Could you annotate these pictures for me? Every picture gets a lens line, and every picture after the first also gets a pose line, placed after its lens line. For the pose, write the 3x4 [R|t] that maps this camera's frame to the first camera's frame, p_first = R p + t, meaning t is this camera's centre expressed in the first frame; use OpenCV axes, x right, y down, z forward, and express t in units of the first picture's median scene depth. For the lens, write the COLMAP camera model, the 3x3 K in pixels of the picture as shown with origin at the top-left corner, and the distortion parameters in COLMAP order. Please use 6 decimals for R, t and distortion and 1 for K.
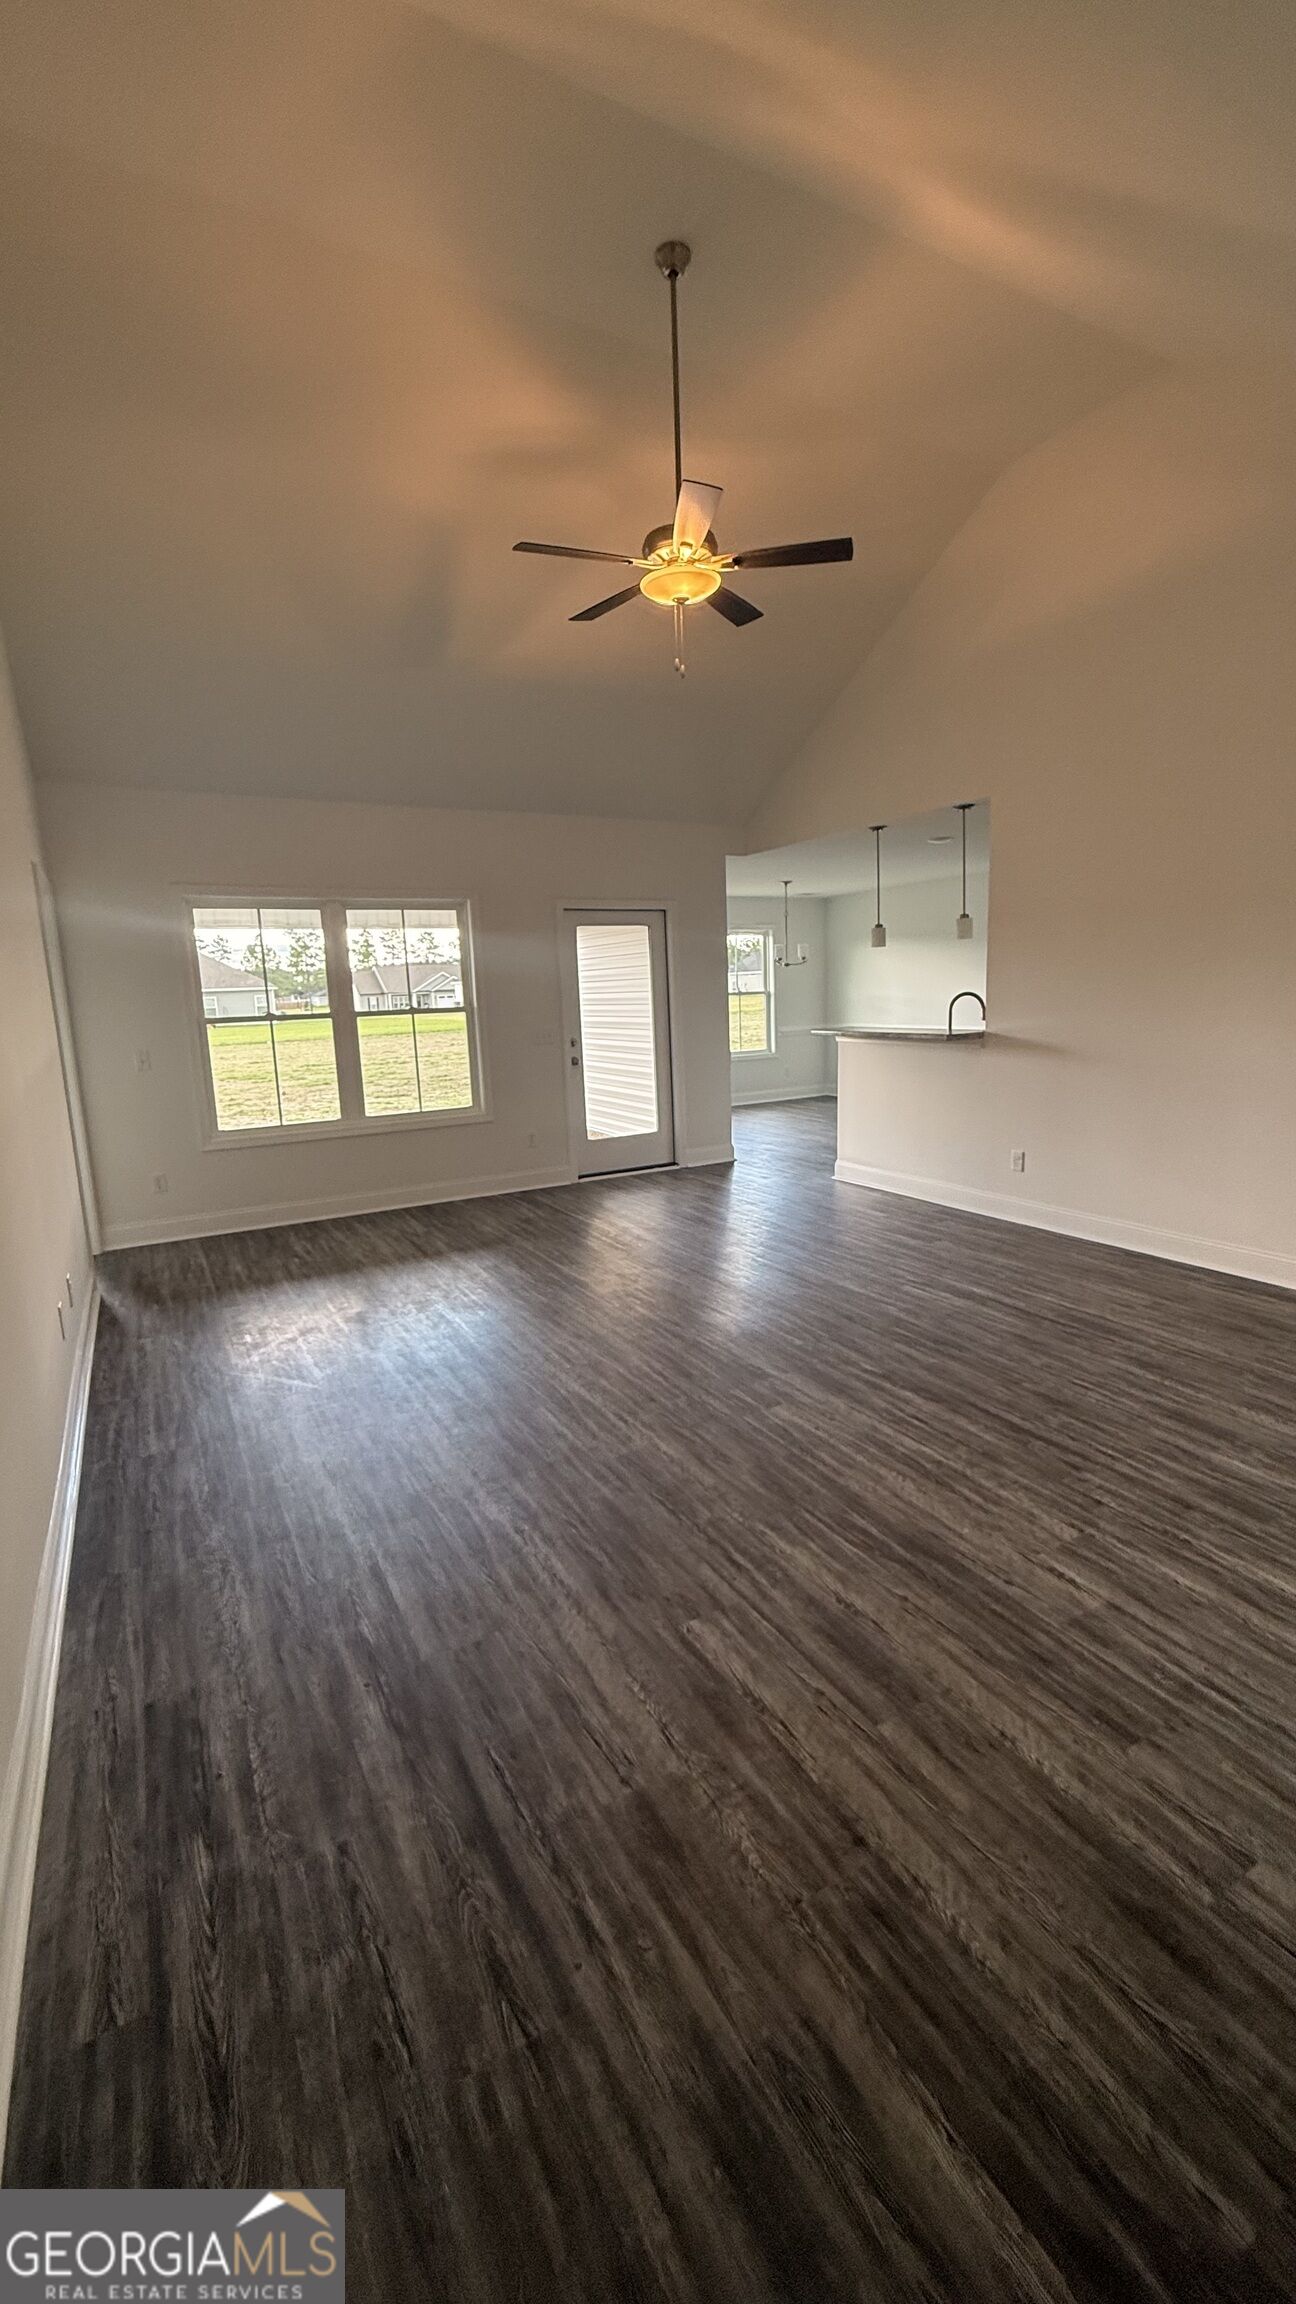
lens RADIAL K [[922.4, 0, 647.4], [0, 922.4, 1142.3], [0, 0, 1]] dist [-0.000356, 0.000706]
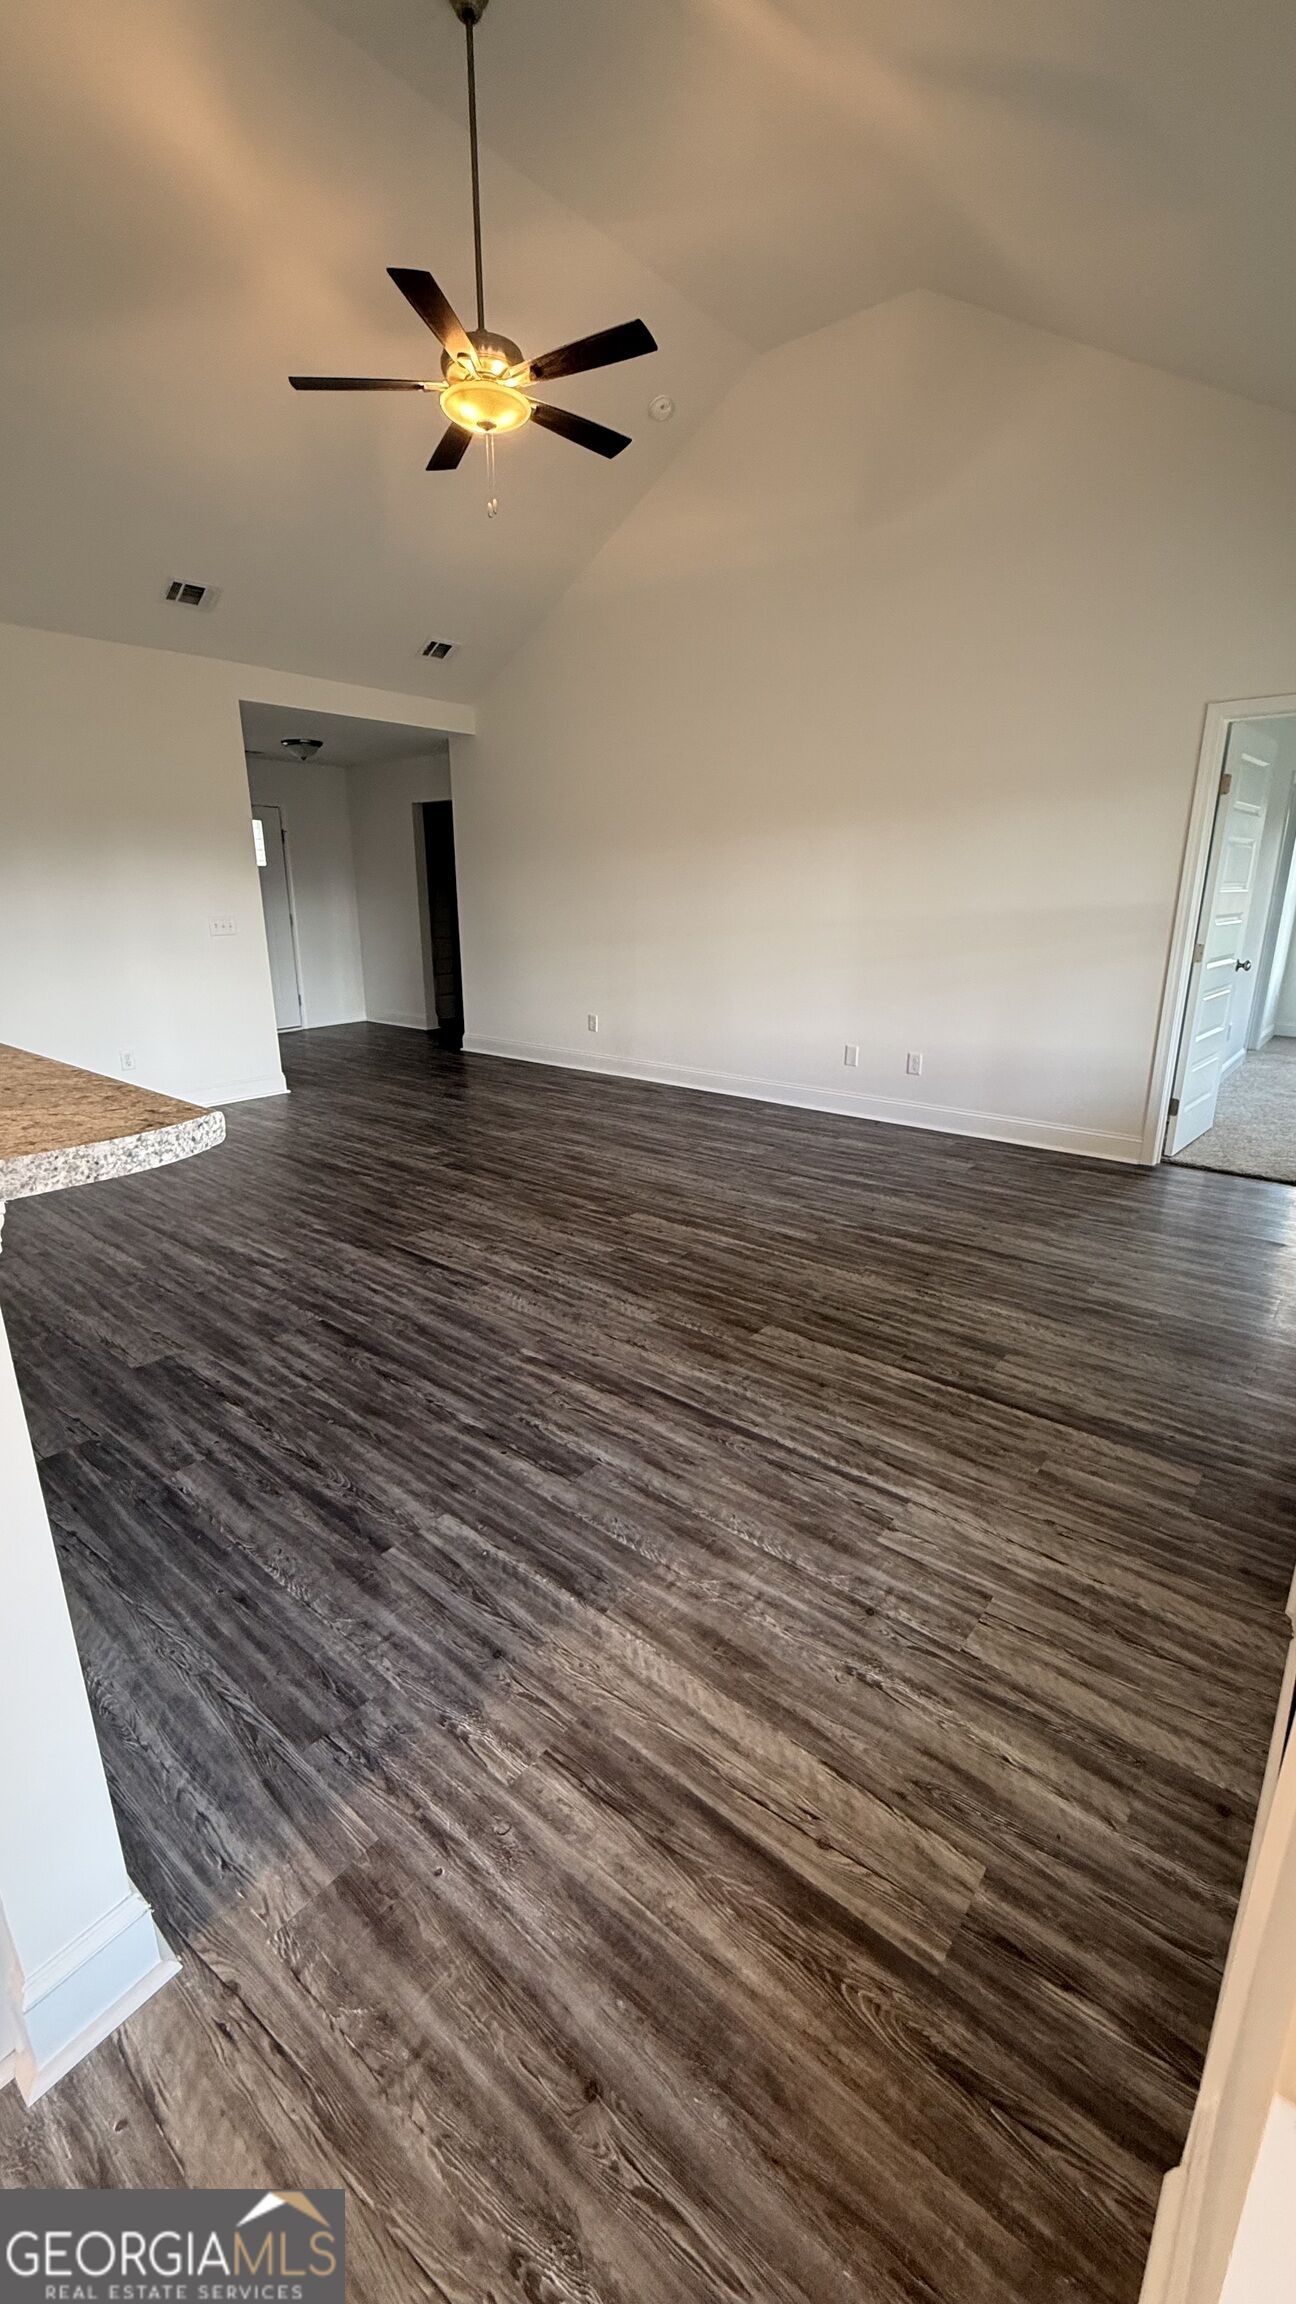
lens RADIAL K [[922.4, 0, 647.4], [0, 922.4, 1142.3], [0, 0, 1]] dist [-0.000356, 0.000706]
pose [[-0.930518, 0.134181, -0.340781, 0.307224], [-0.024767, 0.905286, 0.424079, -0.357864], [0.365407, 0.403054, -0.839062, 2.208031]]
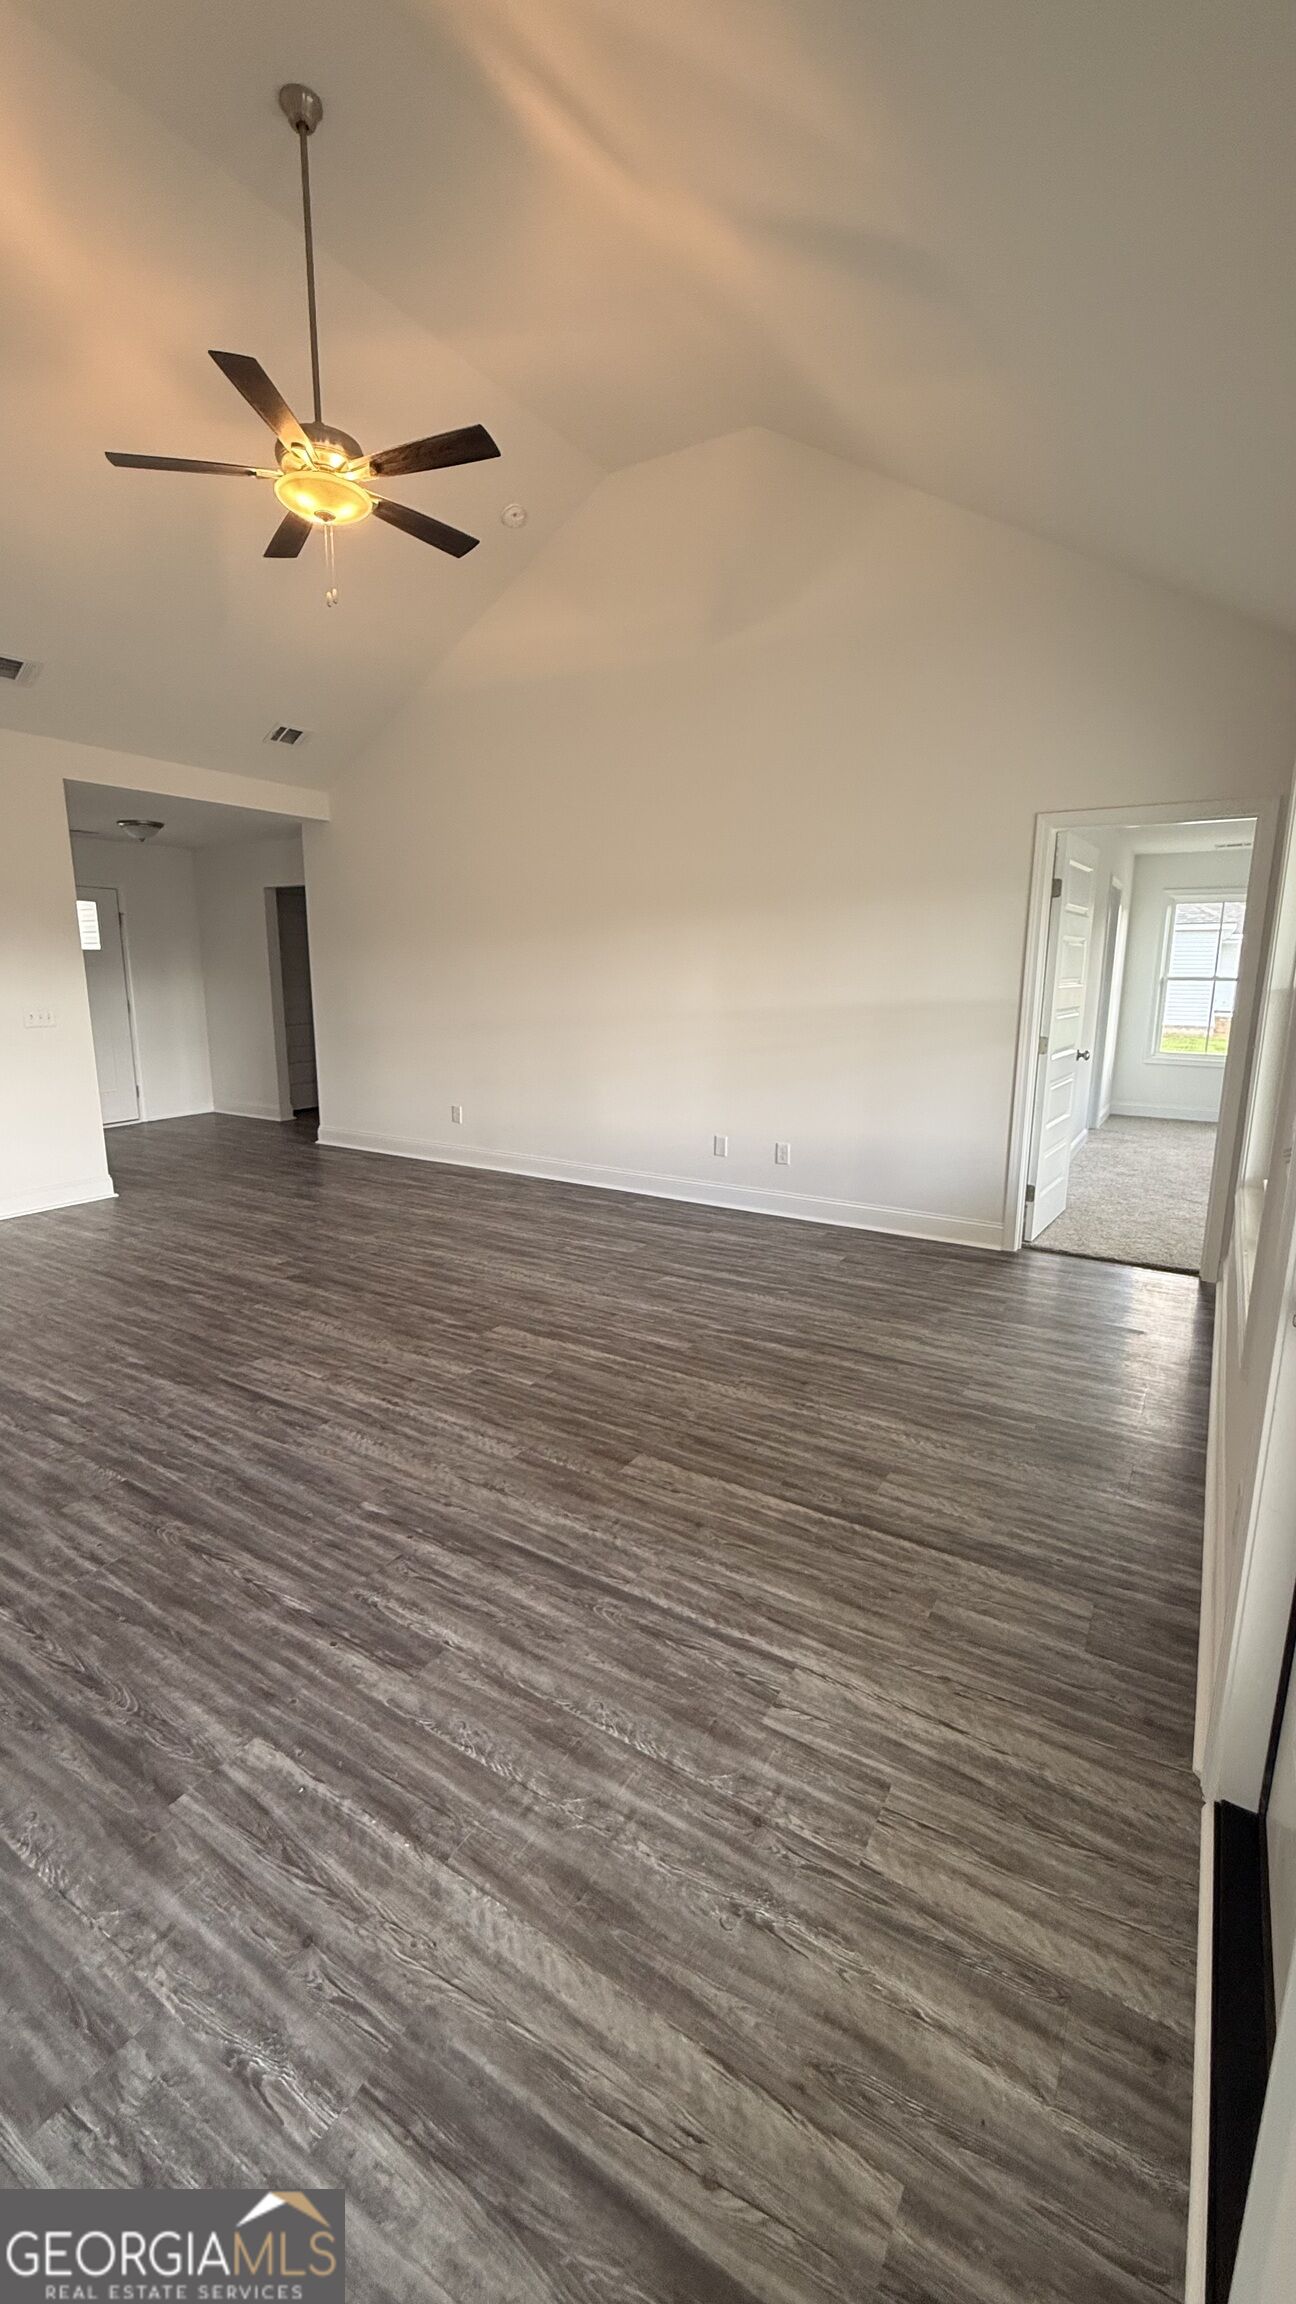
lens RADIAL K [[922.4, 0, 647.4], [0, 922.4, 1142.3], [0, 0, 1]] dist [-0.000356, 0.000706]
pose [[-0.873203, 0.123128, -0.471547, 0.268184], [-0.052640, 0.938070, 0.342423, -0.365521], [0.484506, 0.323827, -0.812644, 2.158080]]
